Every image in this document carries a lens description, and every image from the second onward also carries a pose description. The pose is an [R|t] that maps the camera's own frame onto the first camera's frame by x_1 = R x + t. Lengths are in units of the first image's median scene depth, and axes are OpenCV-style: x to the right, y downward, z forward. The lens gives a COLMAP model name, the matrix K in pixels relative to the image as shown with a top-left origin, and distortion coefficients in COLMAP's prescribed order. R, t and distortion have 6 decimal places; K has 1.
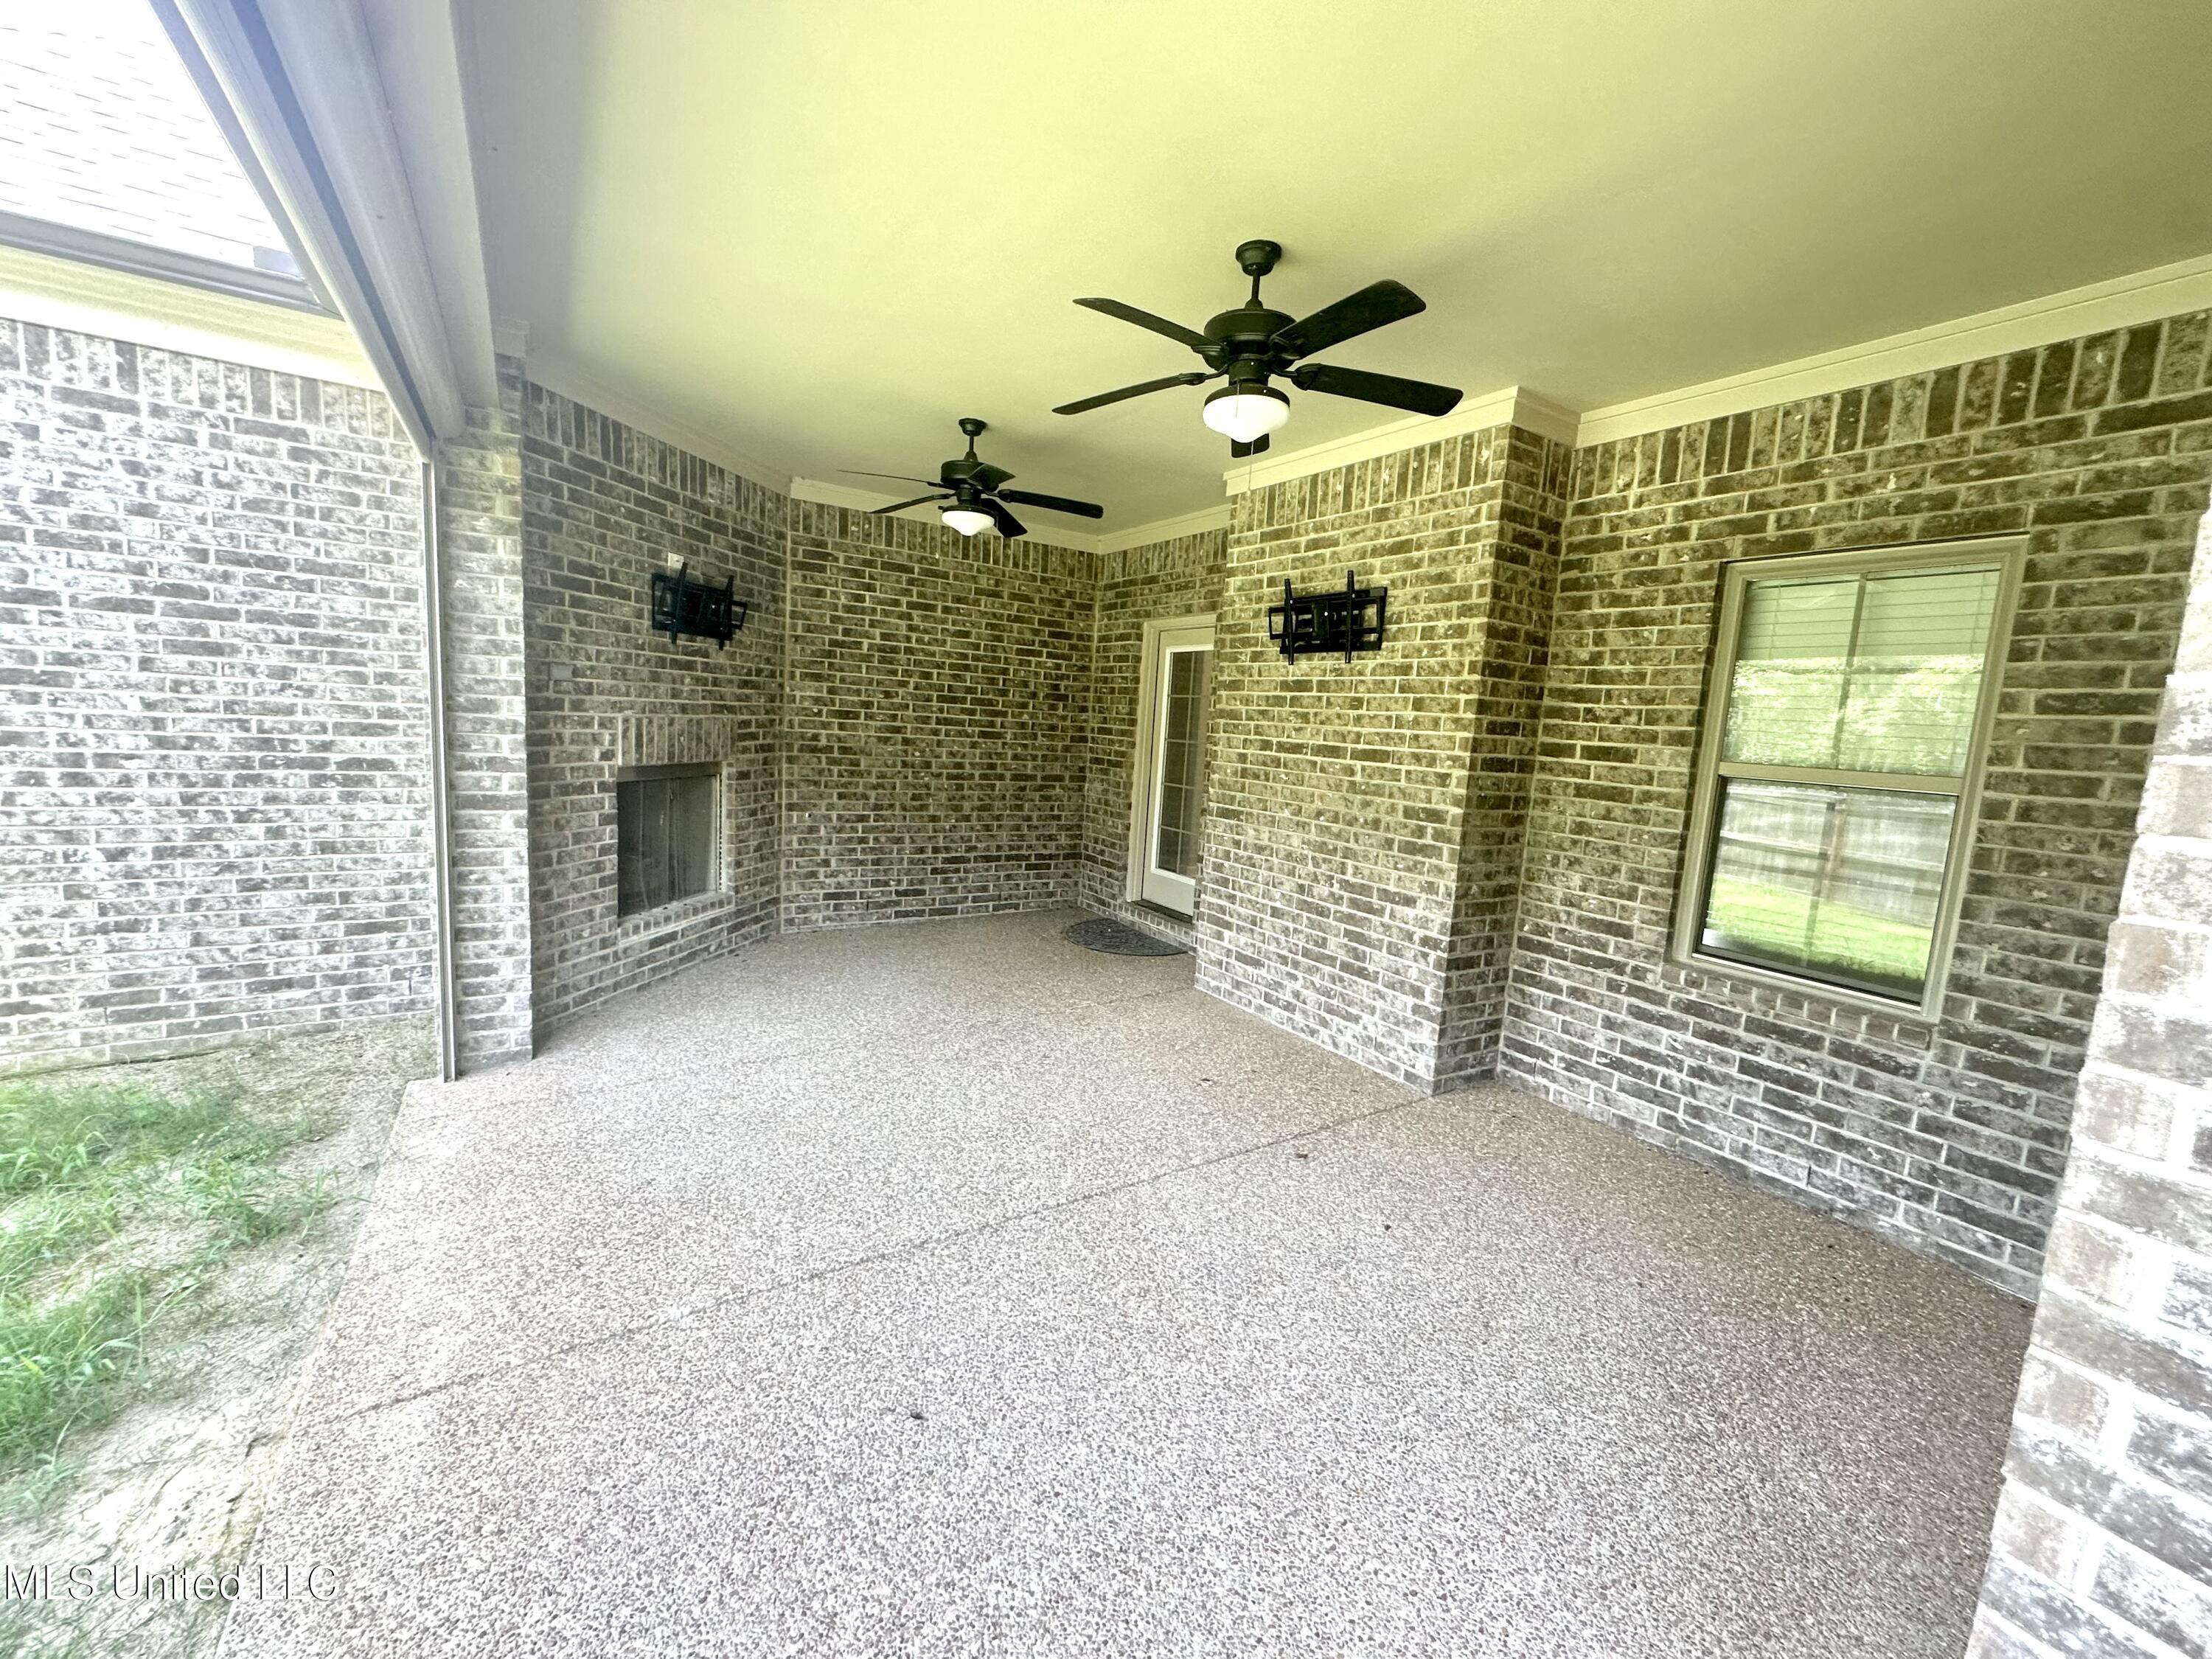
lens RADIAL K [[881.9, 0, 1106.0], [0, 881.9, 829.5], [0, 0, 1]] dist [-0.002481, 0.000140]
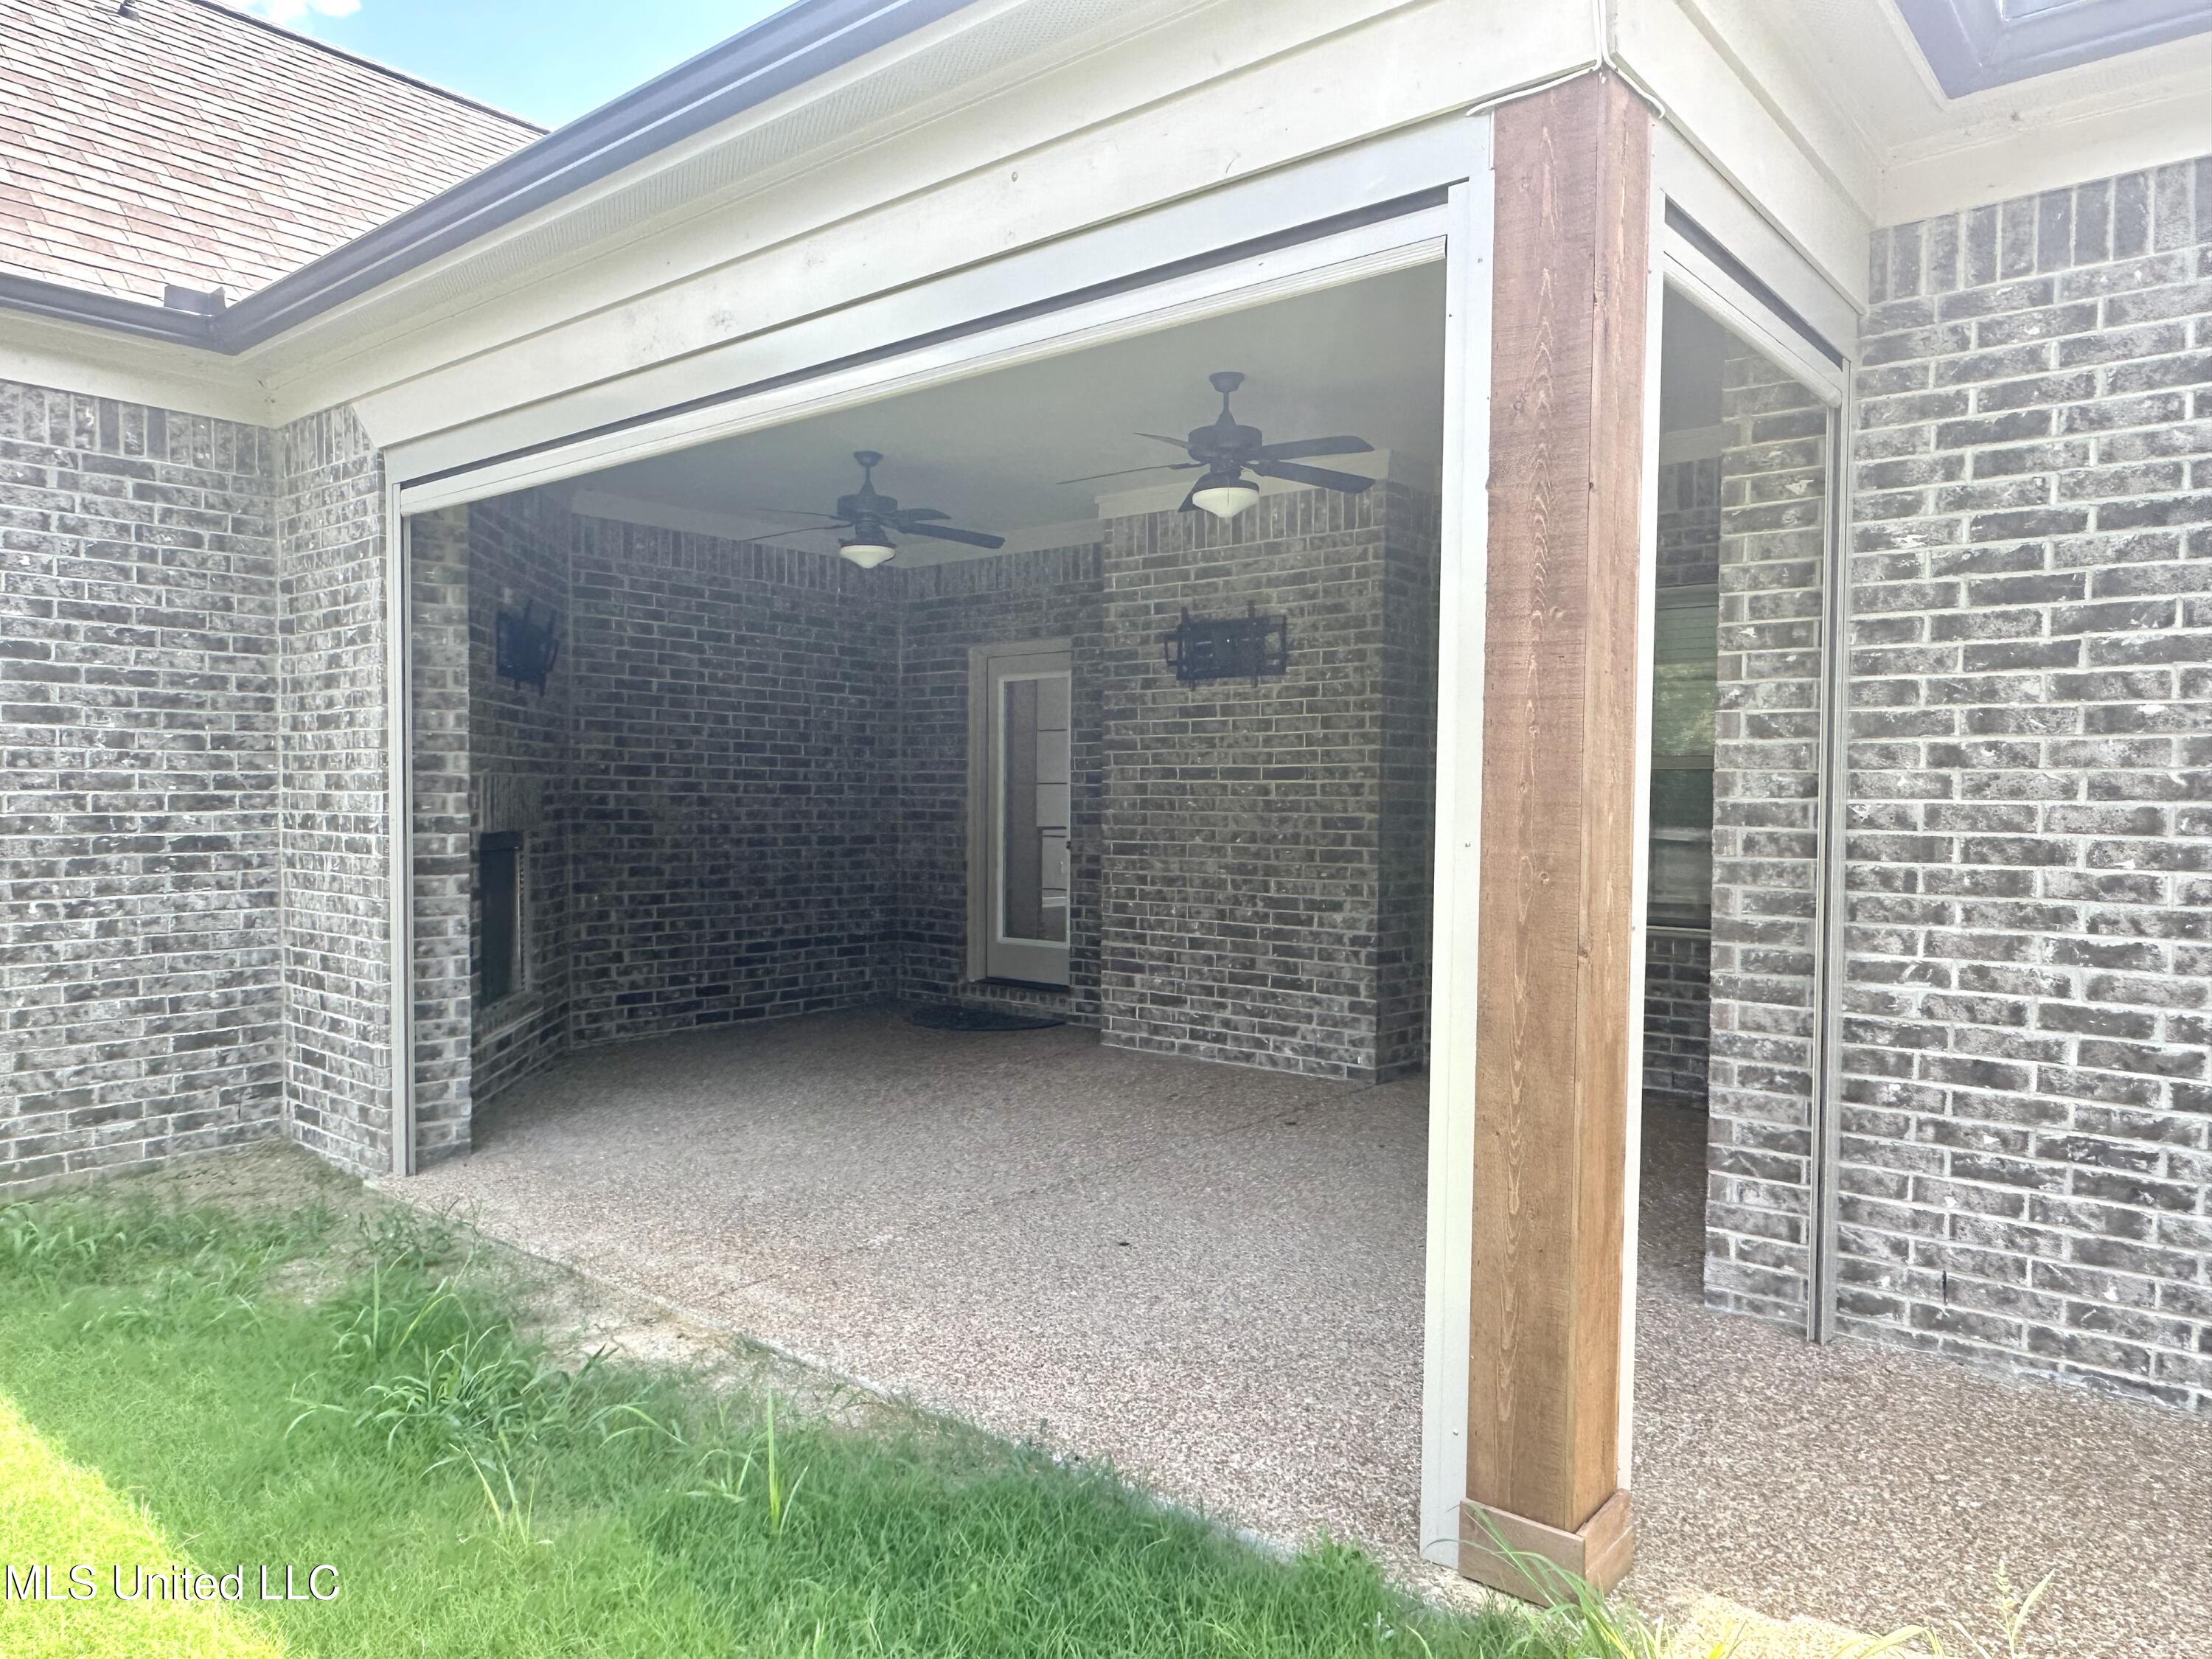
lens RADIAL K [[1460.7, 0, 1099.4], [0, 1460.7, 845.5], [0, 0, 1]] dist [0.000470, -0.001729]
pose [[0.953444, -0.065433, 0.294387, -0.439286], [0.089366, 0.993635, -0.068578, 0.103452], [-0.288026, 0.091694, 0.953223, -0.599948]]
